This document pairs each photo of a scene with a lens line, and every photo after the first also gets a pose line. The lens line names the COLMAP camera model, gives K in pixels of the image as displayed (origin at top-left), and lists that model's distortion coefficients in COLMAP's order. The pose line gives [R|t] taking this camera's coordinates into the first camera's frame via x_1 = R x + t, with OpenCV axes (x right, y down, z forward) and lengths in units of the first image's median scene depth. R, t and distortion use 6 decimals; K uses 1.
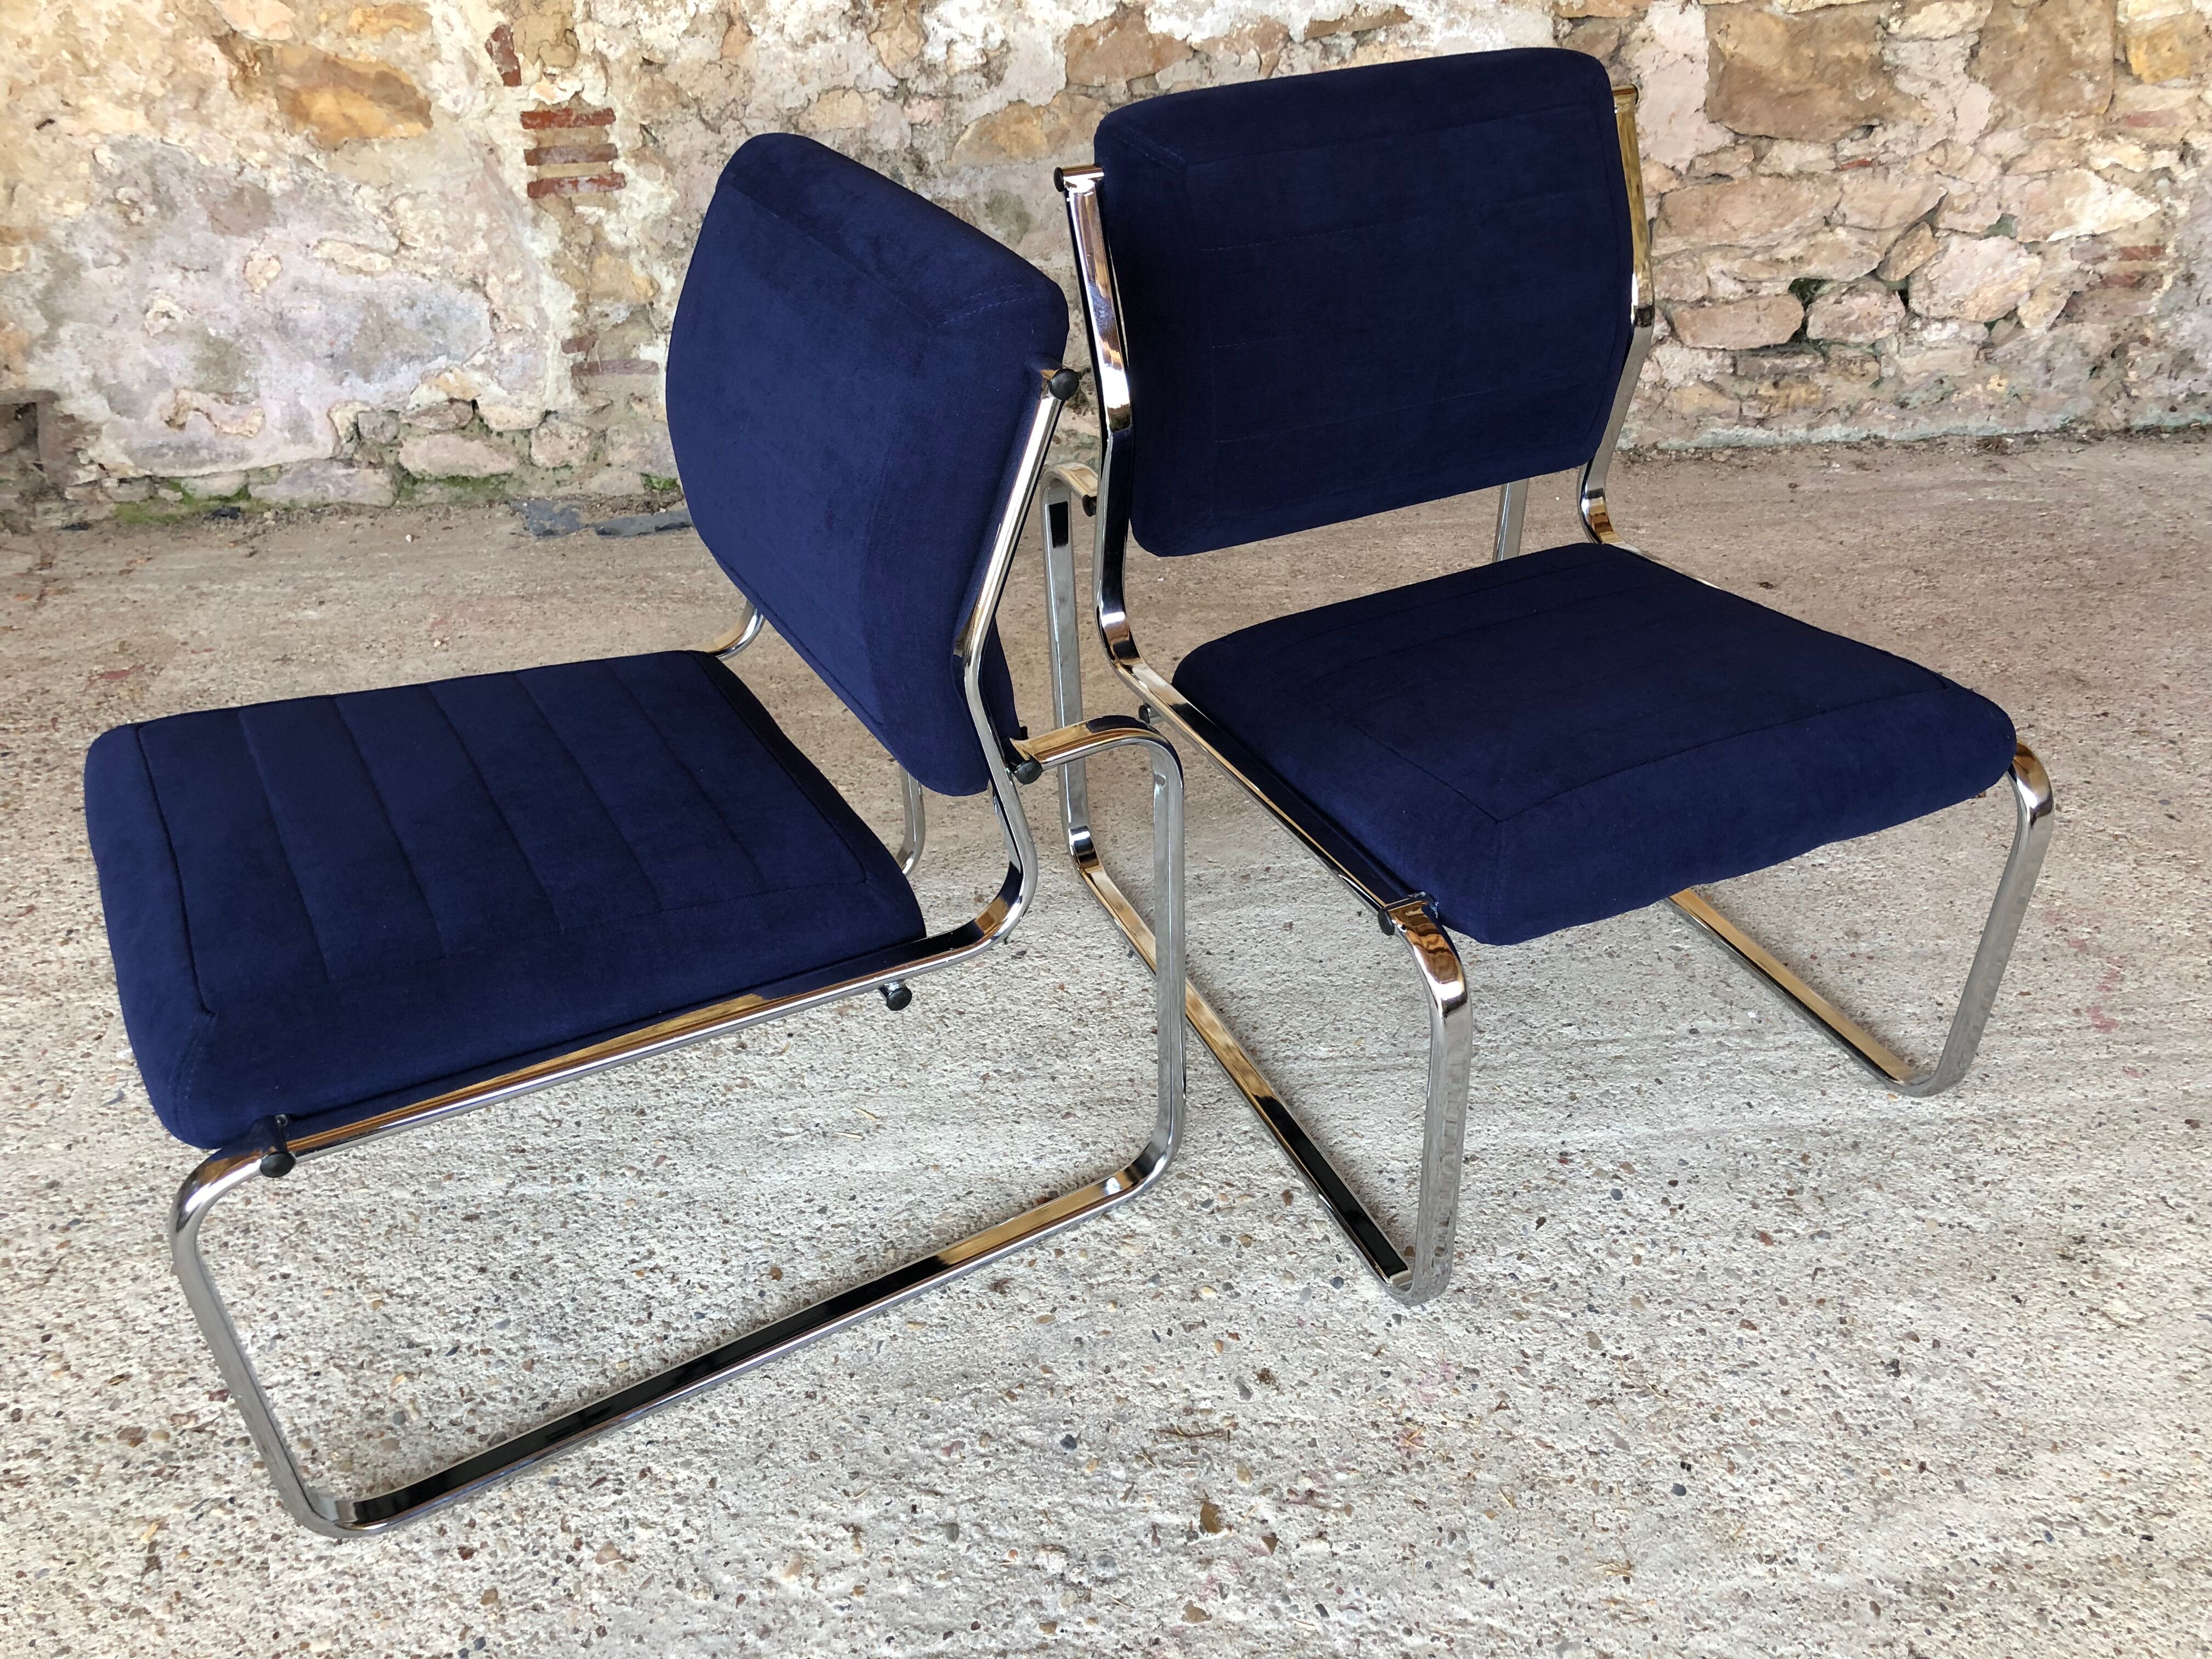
lens RADIAL K [[1818.8, 0, 1116.9], [0, 1818.8, 842.5], [0, 0, 1]] dist [0.022303, -0.019839]
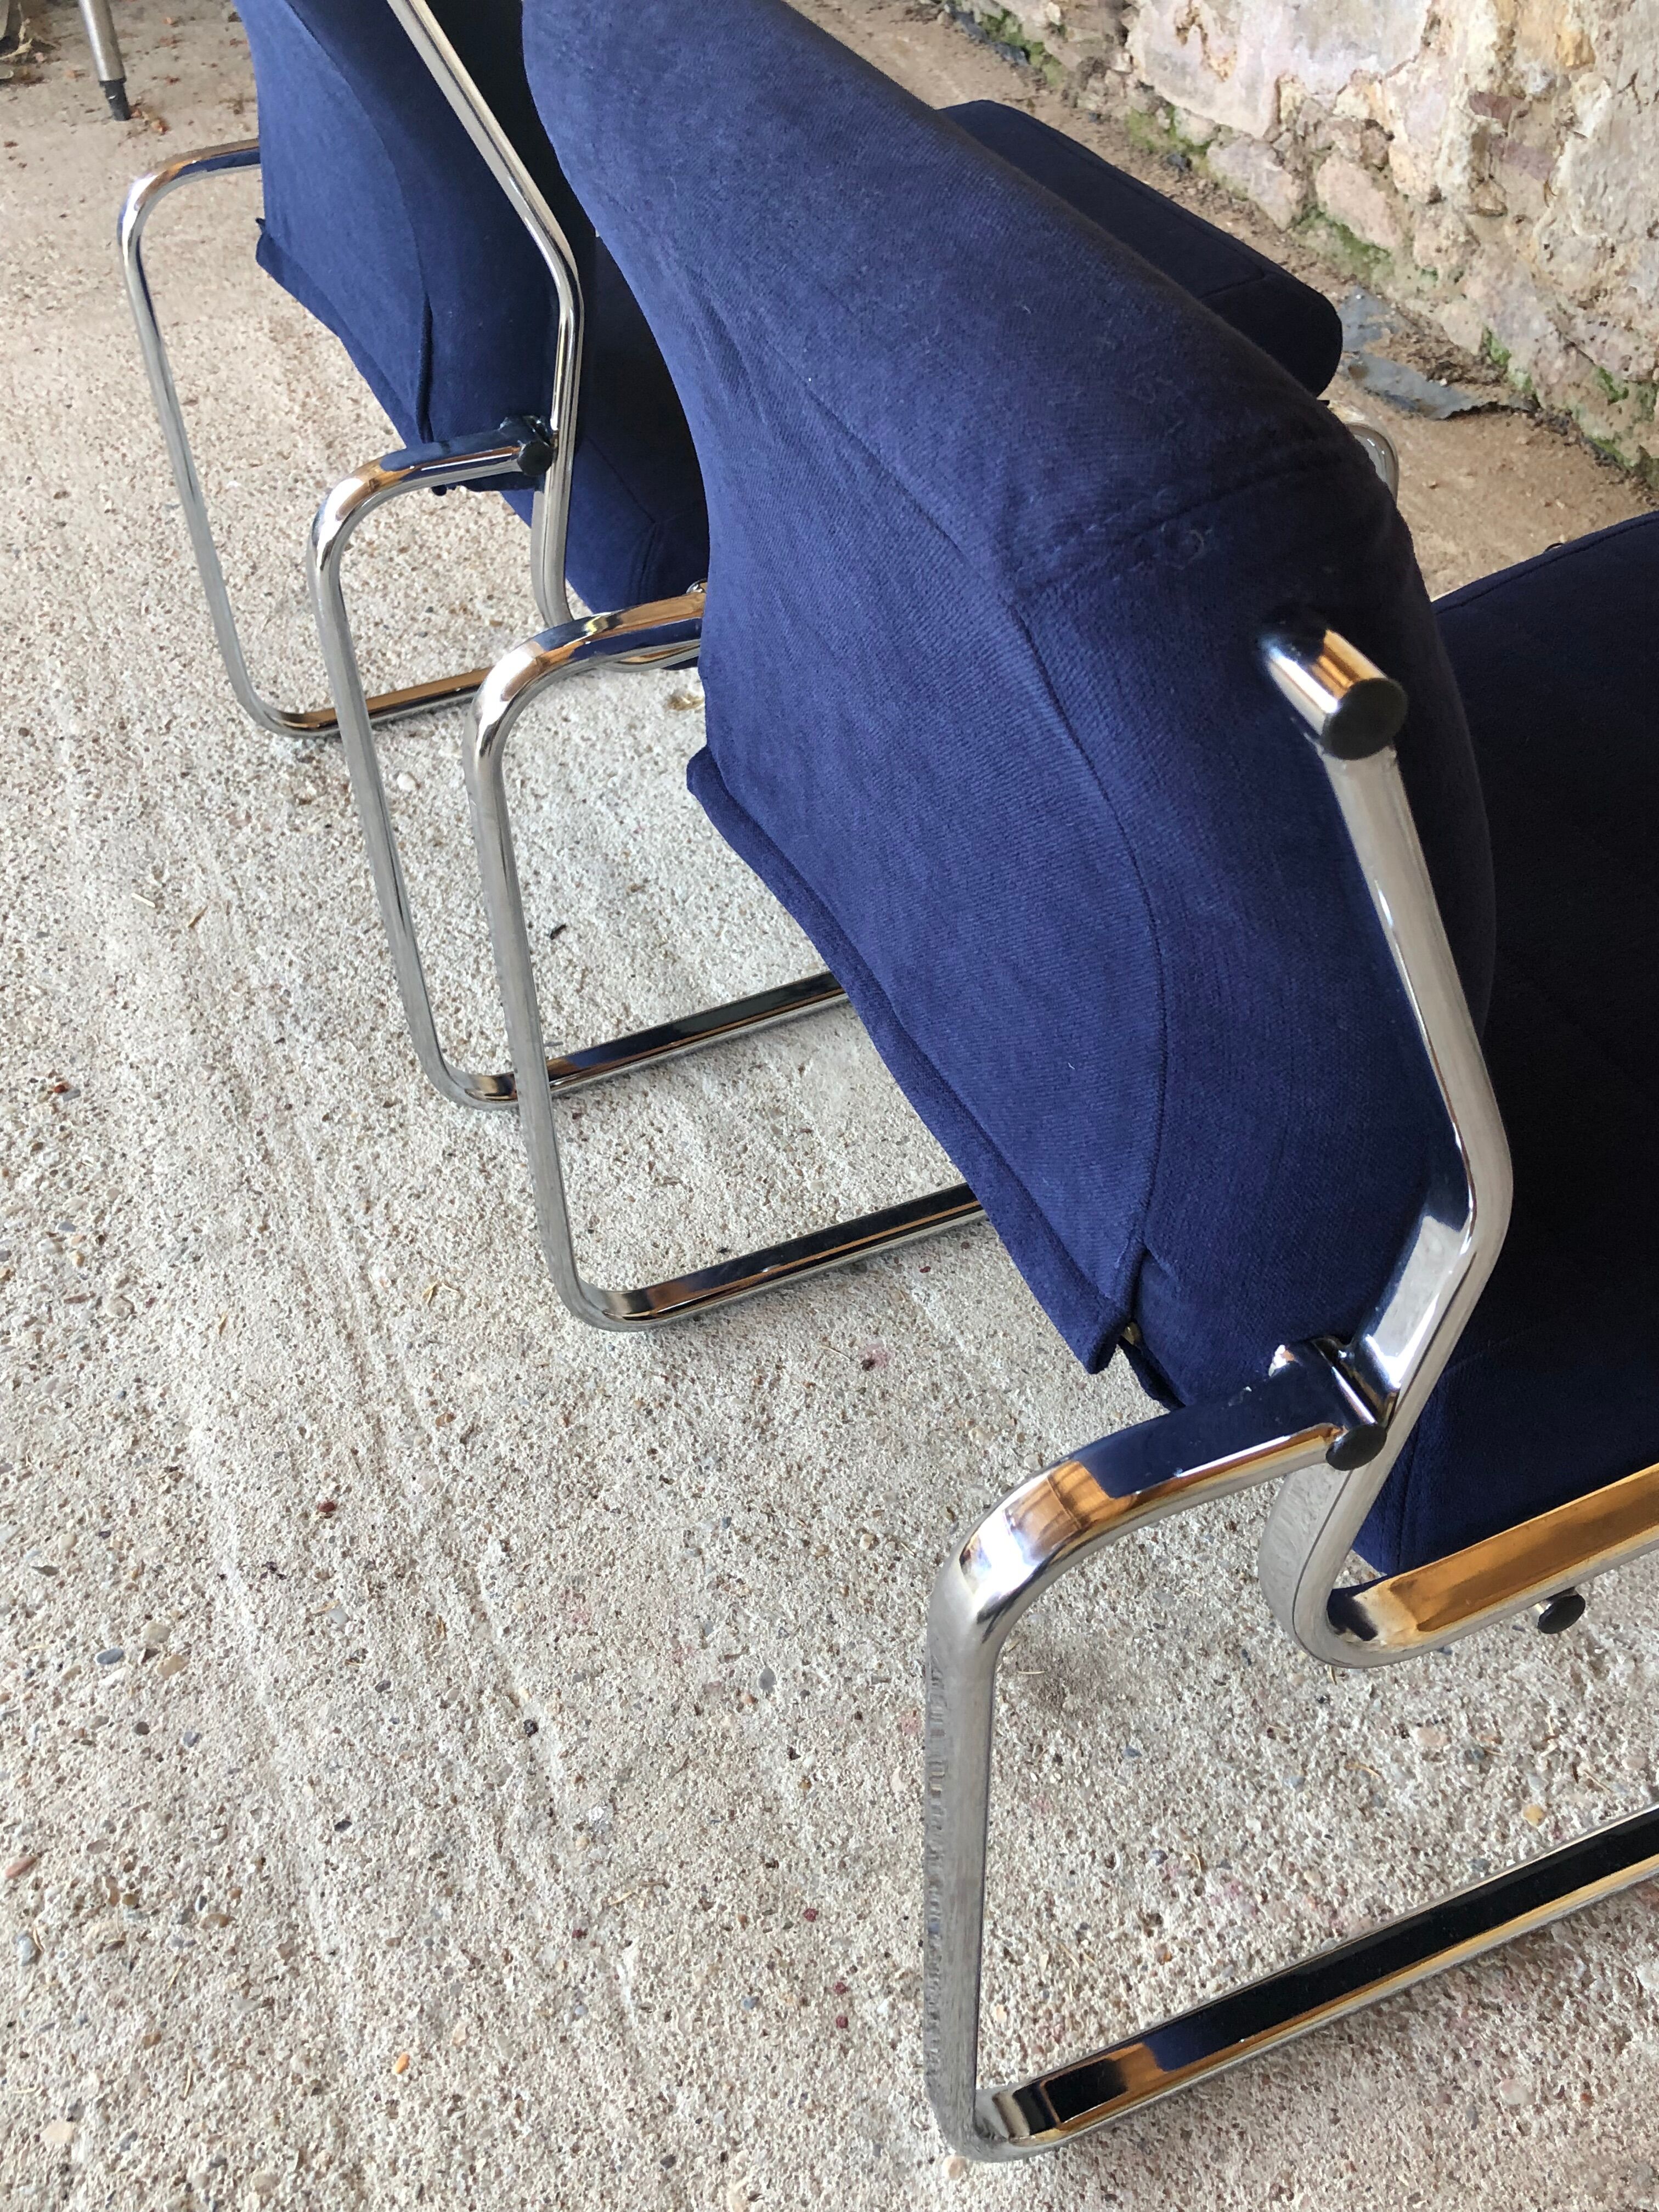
lens RADIAL K [[2141.0, 0, 796.1], [0, 2141.0, 1116.7], [0, 0, 1]] dist [0.007872, 0.000000]
pose [[0.308177, 0.660399, -0.684763, 0.623743], [-0.514775, 0.721074, 0.463745, -0.350890], [0.800021, 0.209583, 0.562175, 0.618295]]
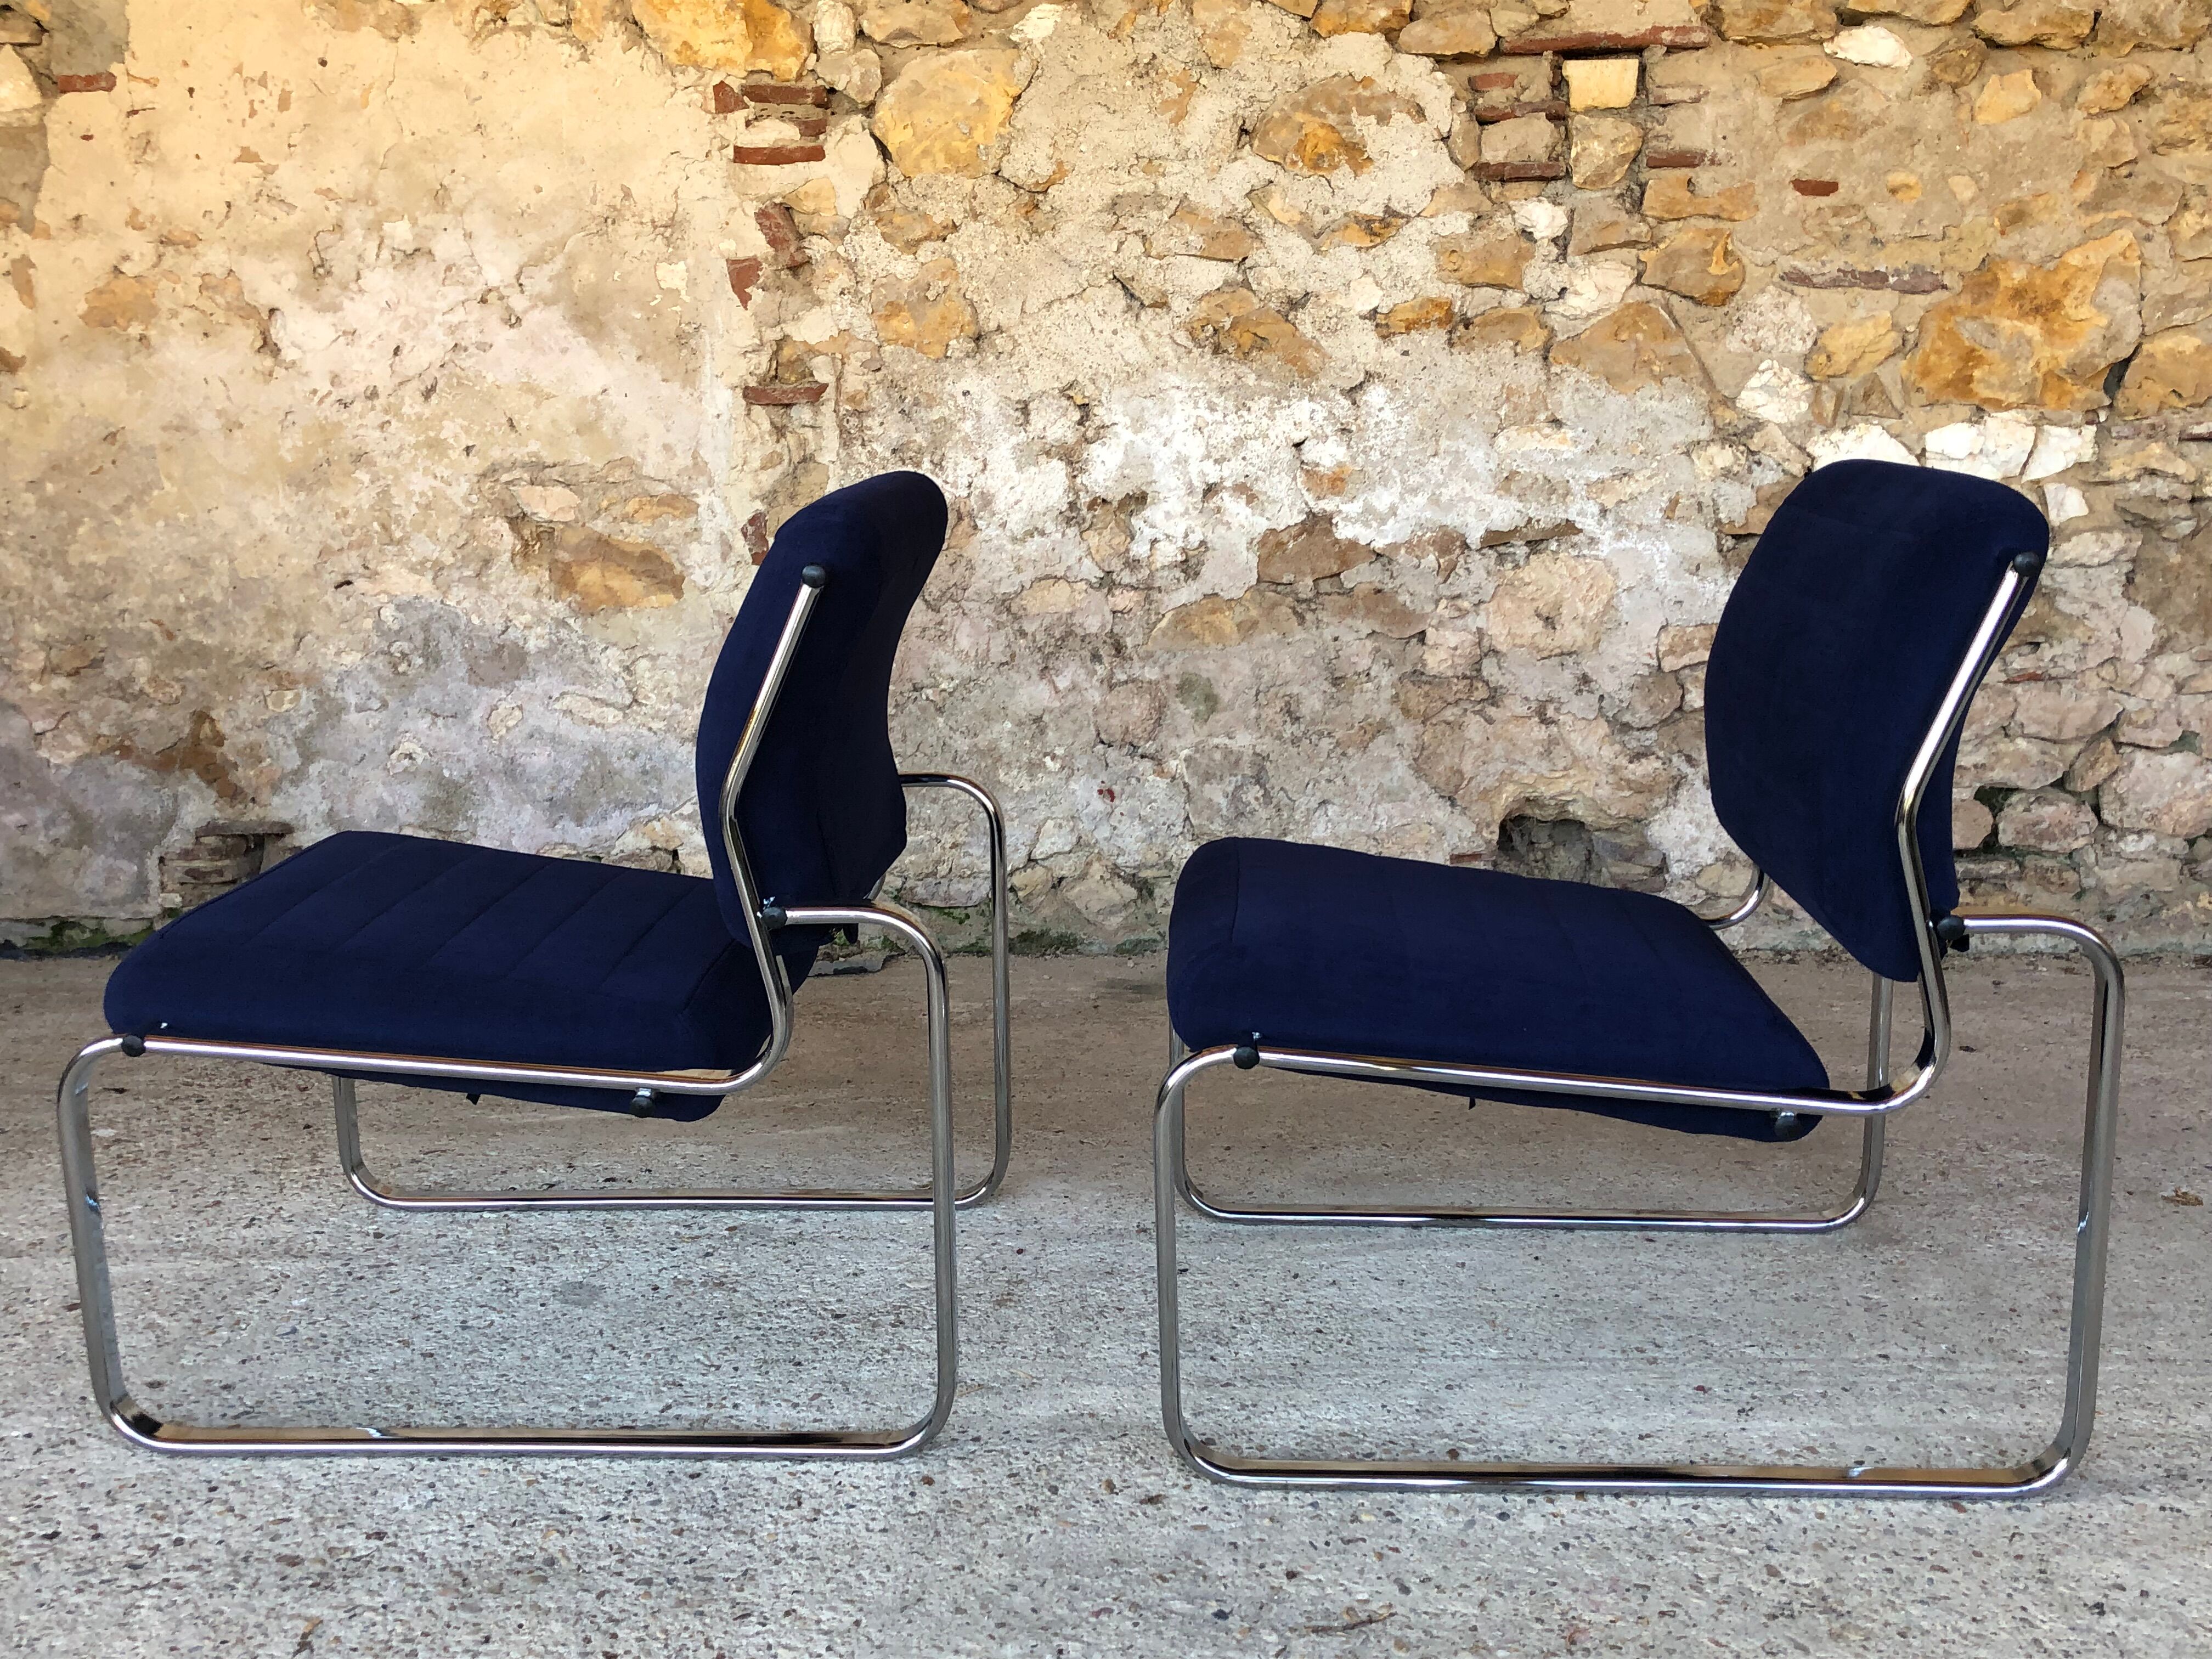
lens RADIAL K [[2137.8, 0, 1104.5], [0, 2137.8, 824.1], [0, 0, 1]] dist [0.012692, 0.000000]
pose [[0.995345, 0.036273, -0.089286, -0.000957], [-0.067568, 0.923271, -0.378160, 0.280209], [0.068718, 0.382433, 0.921424, -0.162191]]
